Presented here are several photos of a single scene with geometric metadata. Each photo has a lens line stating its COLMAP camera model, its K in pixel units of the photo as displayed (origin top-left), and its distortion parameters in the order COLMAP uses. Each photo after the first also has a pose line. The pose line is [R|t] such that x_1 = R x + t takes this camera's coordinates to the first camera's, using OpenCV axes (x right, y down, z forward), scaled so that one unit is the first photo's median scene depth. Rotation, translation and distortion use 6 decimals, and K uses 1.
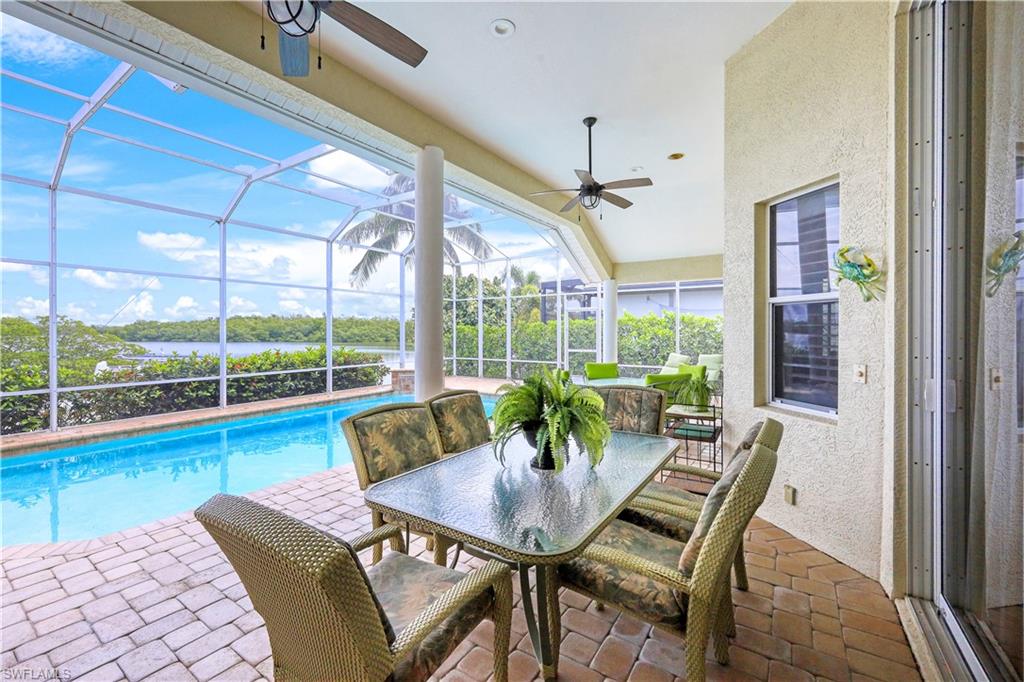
lens RADIAL K [[414.9, 0, 511.4], [0, 414.9, 333.1], [0, 0, 1]] dist [-0.000444, 0.000356]
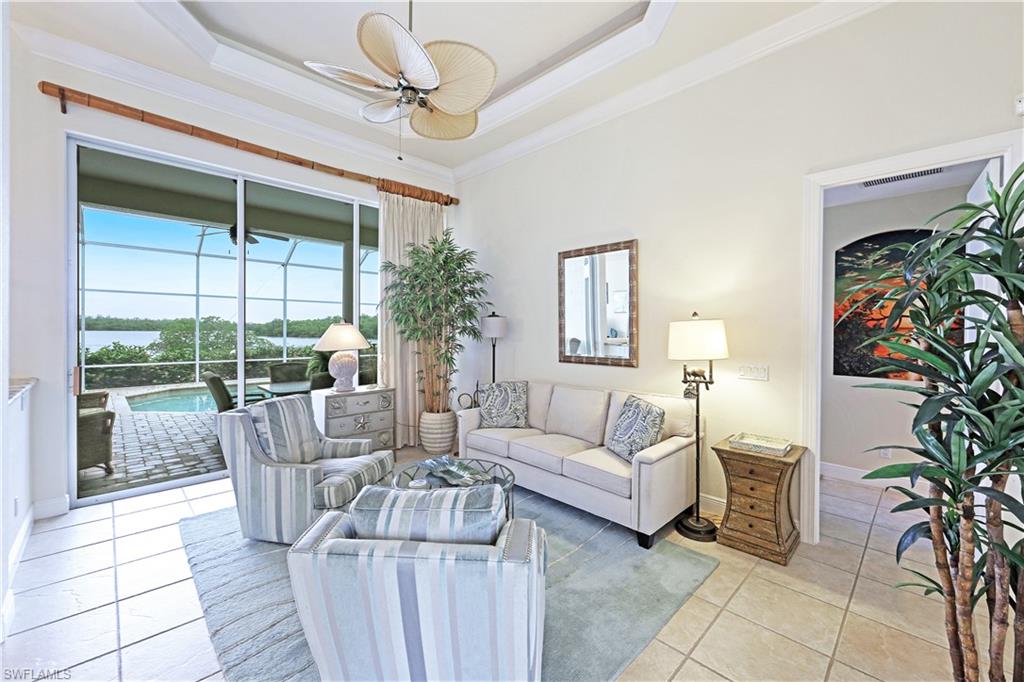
lens RADIAL K [[414.9, 0, 520.4], [0, 414.9, 332.9], [0, 0, 1]] dist [-0.000444, 0.000356]
pose [[0.980174, 0.013587, -0.197671, 0.407157], [-0.013740, 0.999905, 0.000601, -0.007293], [0.197661, 0.002127, 0.980268, -0.320728]]
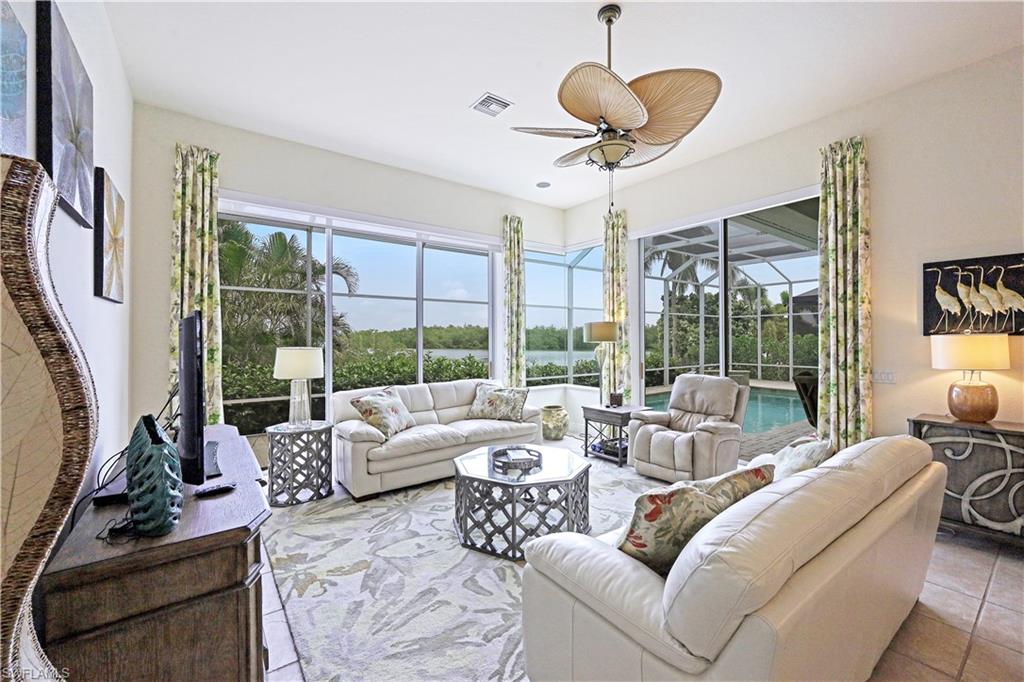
lens RADIAL K [[414.9, 0, 509.2], [0, 414.9, 337.9], [0, 0, 1]] dist [-0.000444, 0.000356]
pose [[0.941091, -0.002392, -0.338145, -0.431247], [0.000057, 0.999976, -0.006916, -0.009060], [0.338154, 0.006489, 0.941069, -0.483685]]
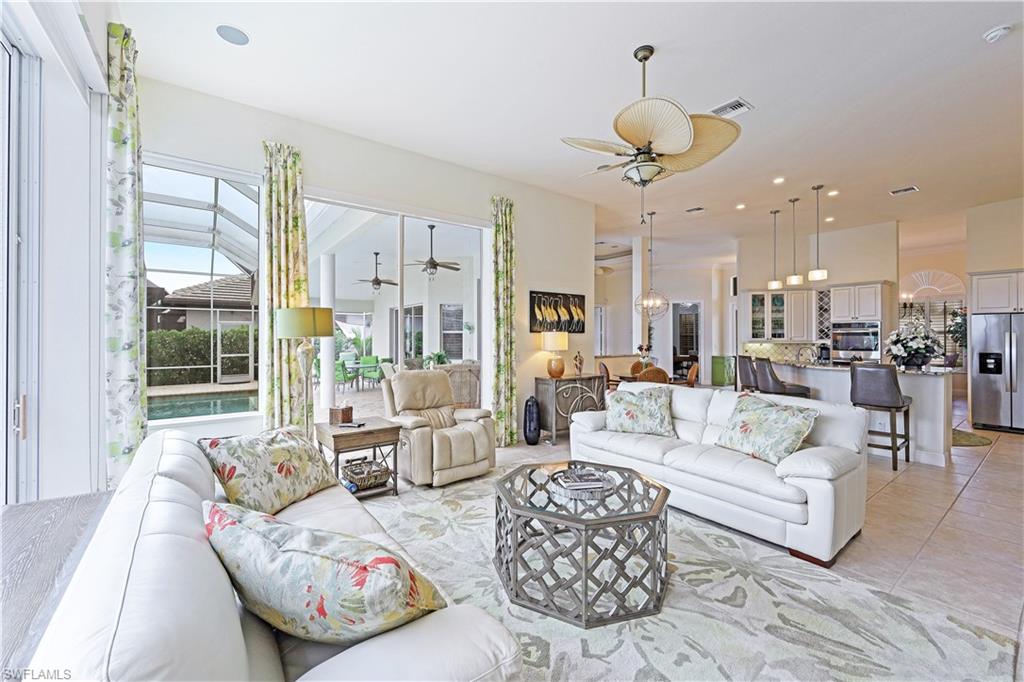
lens RADIAL K [[414.9, 0, 506.7], [0, 414.9, 337.4], [0, 0, 1]] dist [-0.000444, 0.000356]
pose [[0.343801, -0.001093, 0.939042, -0.772684], [0.006172, 0.999980, -0.001096, -0.006001], [-0.939022, 0.006172, 0.343801, -0.230998]]
